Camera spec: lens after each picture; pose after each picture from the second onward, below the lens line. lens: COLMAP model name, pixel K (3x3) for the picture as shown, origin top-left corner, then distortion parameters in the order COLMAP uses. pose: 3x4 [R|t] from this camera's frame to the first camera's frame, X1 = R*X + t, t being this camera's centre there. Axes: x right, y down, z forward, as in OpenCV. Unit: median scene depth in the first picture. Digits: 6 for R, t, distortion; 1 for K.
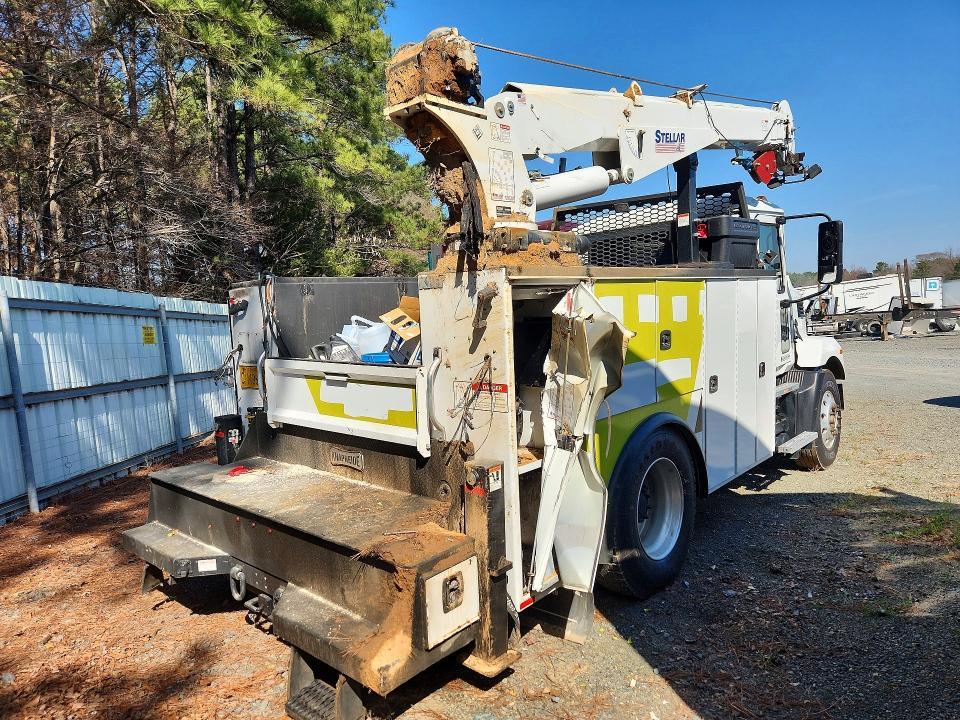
lens RADIAL K [[658.3, 0, 486.5], [0, 658.3, 360.1], [0, 0, 1]] dist [0.040385, -0.004347]
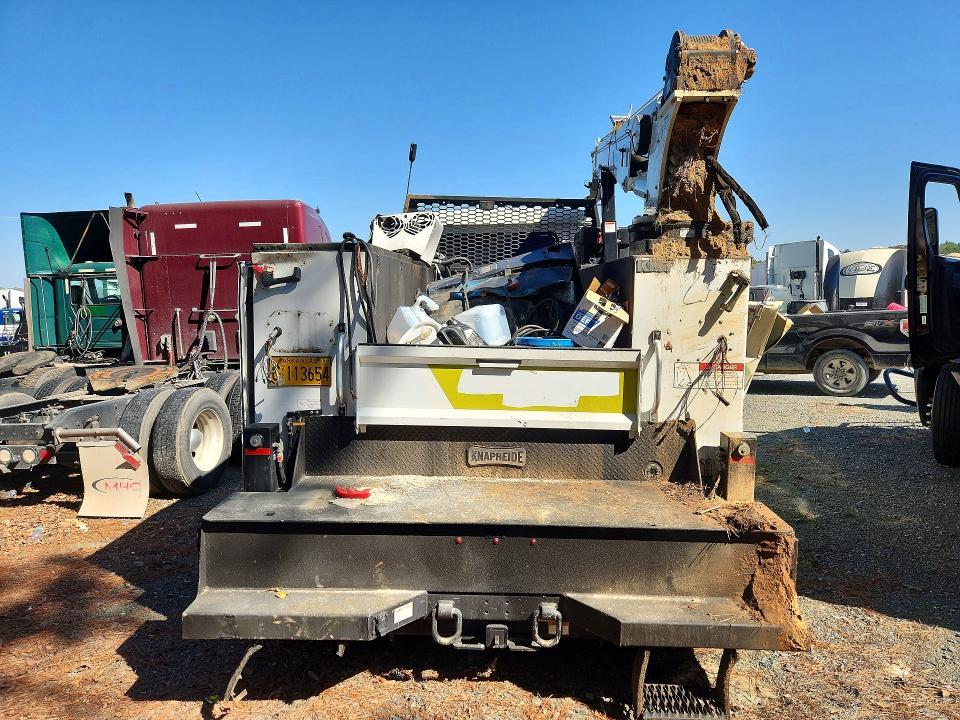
lens RADIAL K [[658.3, 0, 484.7], [0, 658.3, 362.1], [0, 0, 1]] dist [0.040385, -0.004347]
pose [[0.751970, -0.017866, 0.658955, -0.842871], [0.014477, 0.999839, 0.010588, 0.013522], [-0.659038, 0.001578, 0.752108, 0.361512]]
